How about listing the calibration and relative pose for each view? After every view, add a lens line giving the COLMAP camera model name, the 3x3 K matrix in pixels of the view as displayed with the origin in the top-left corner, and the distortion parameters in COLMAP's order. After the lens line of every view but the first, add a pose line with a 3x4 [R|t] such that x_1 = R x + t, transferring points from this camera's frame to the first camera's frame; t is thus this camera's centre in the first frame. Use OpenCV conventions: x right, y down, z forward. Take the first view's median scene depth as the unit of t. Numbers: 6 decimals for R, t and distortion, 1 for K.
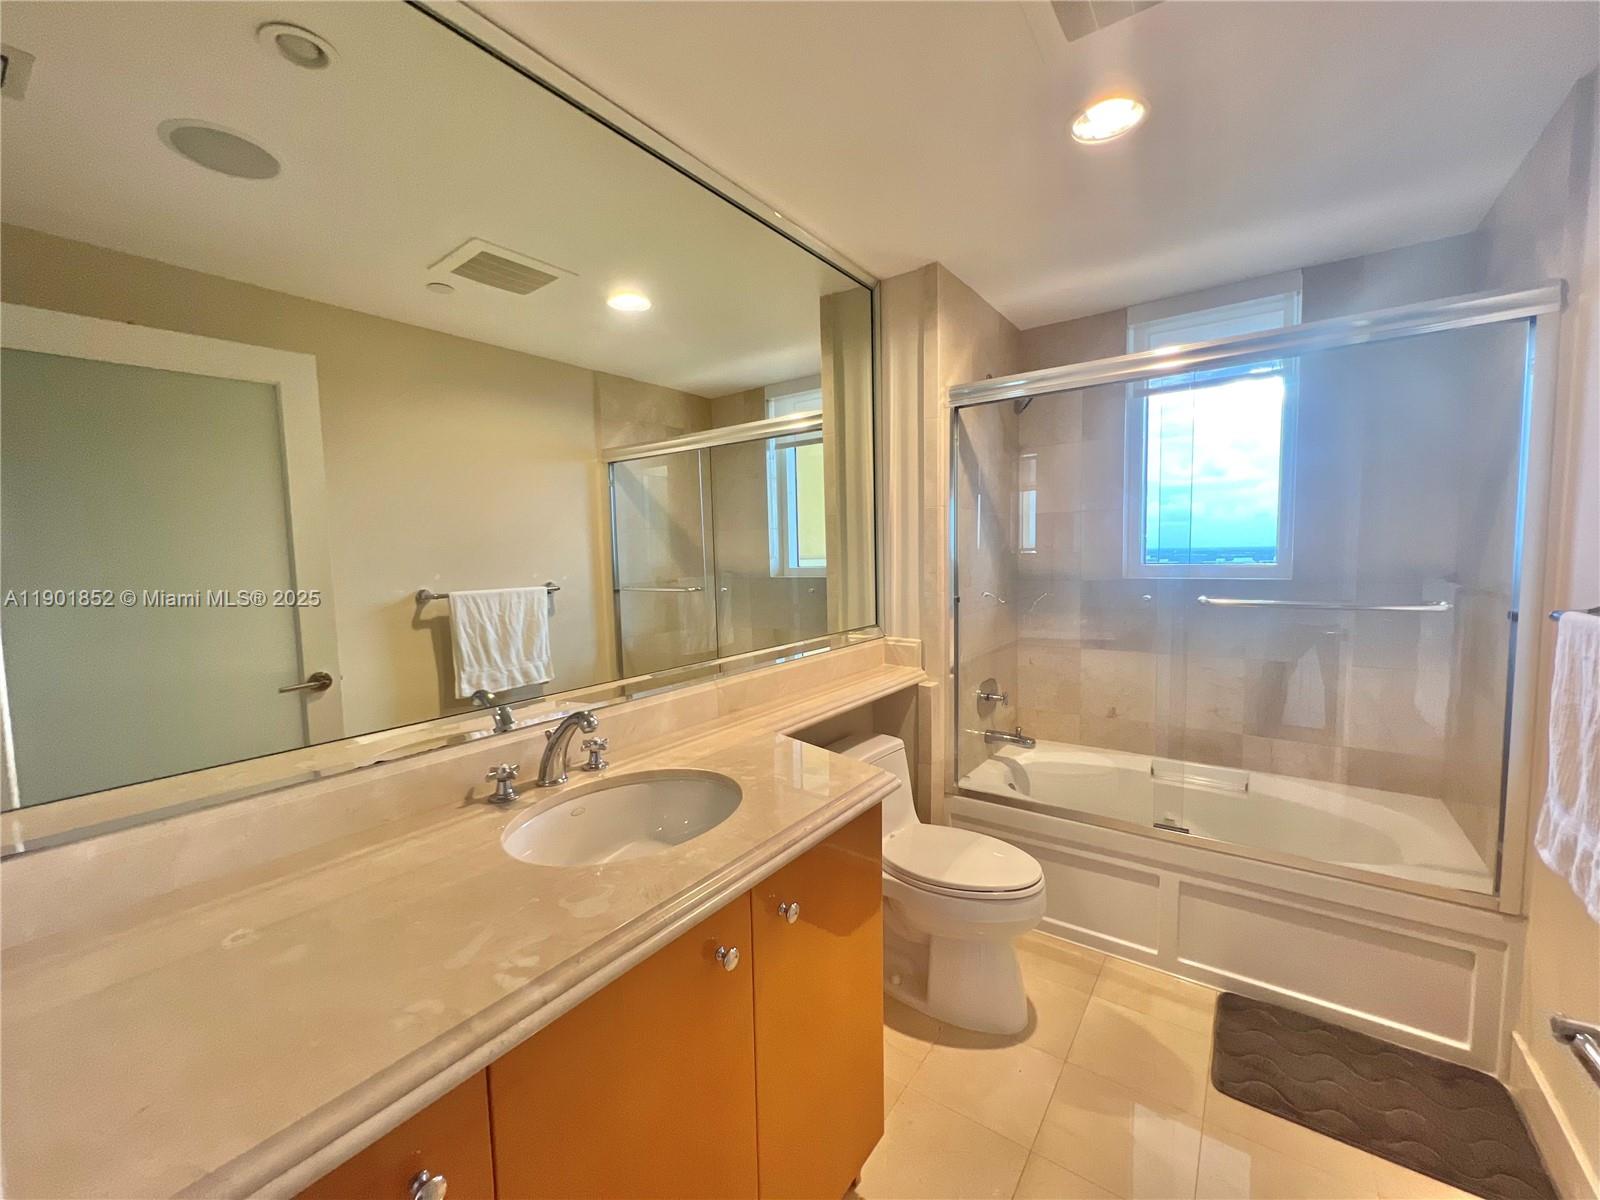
lens RADIAL K [[646.1, 0, 798.4], [0, 646.1, 600.5], [0, 0, 1]] dist [-0.006573, 0.004100]
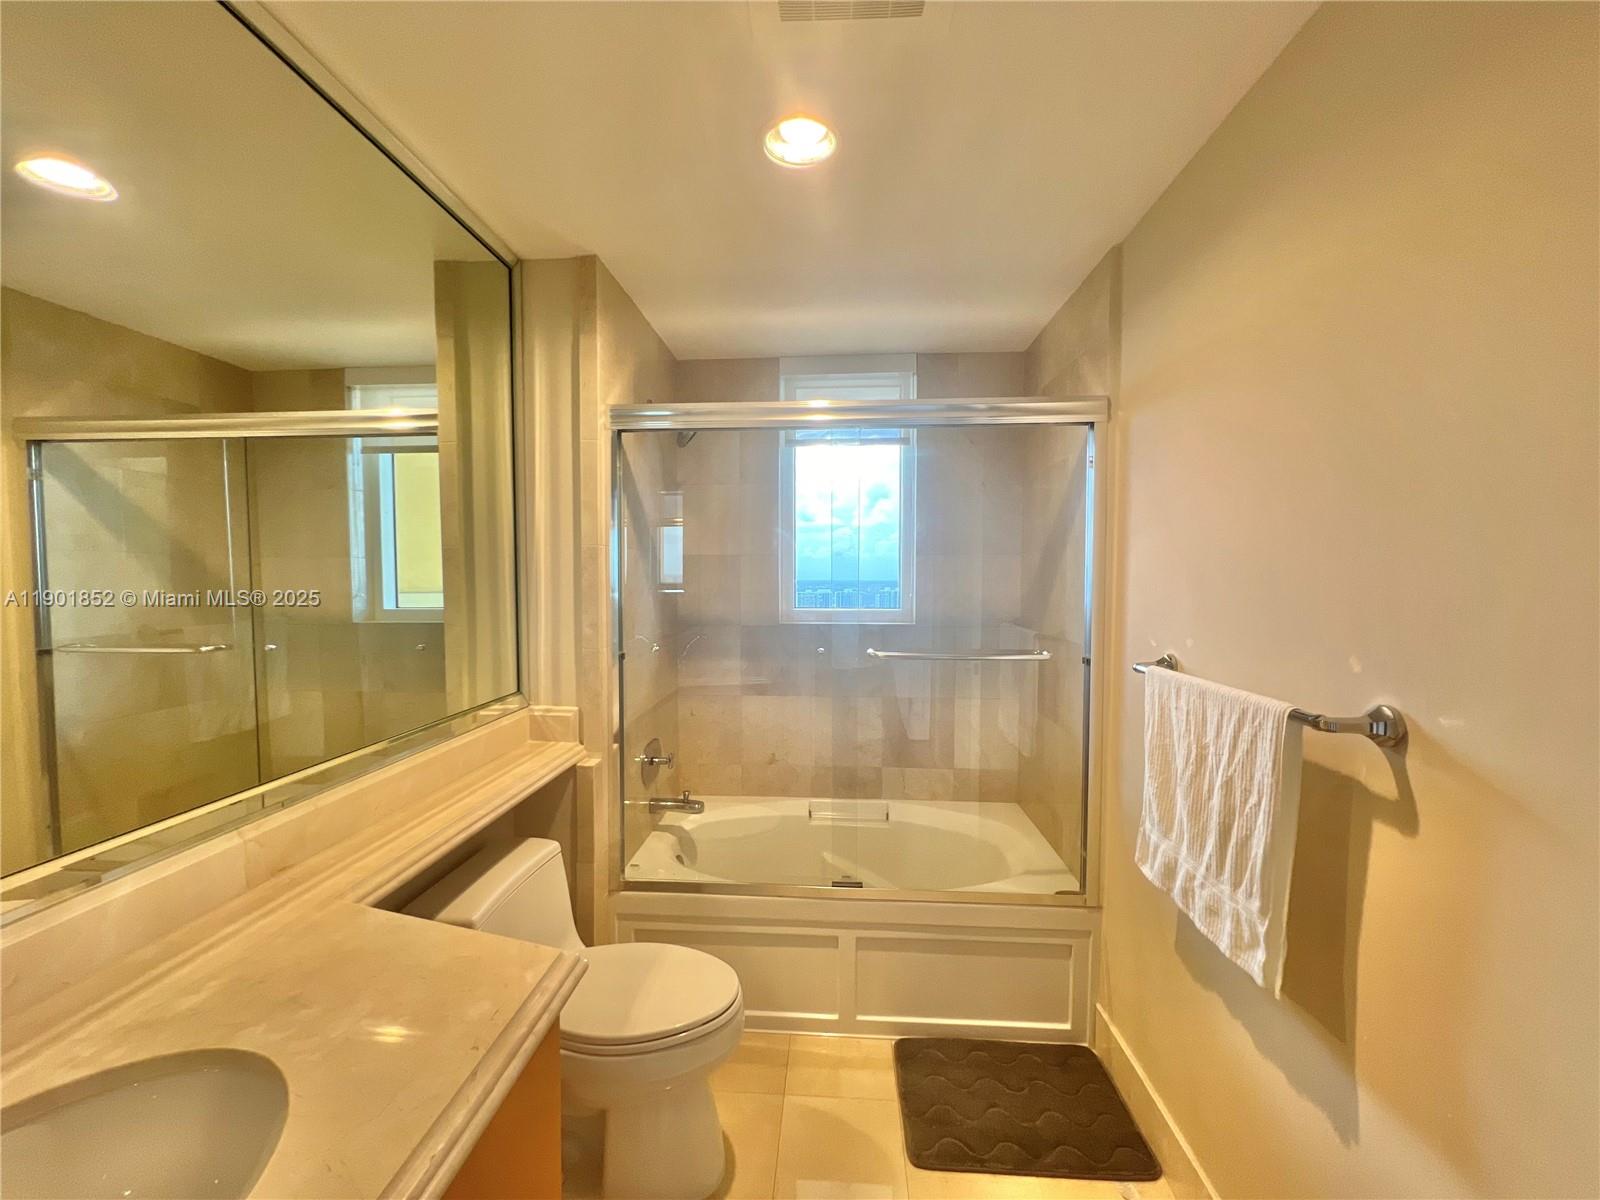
lens RADIAL K [[646.1, 0, 798.4], [0, 646.1, 600.5], [0, 0, 1]] dist [-0.006573, 0.004100]
pose [[0.846250, 0.001314, 0.532784, -0.008005], [0.021832, 0.999072, -0.037141, -0.036495], [-0.532338, 0.043063, 0.845436, 0.157427]]
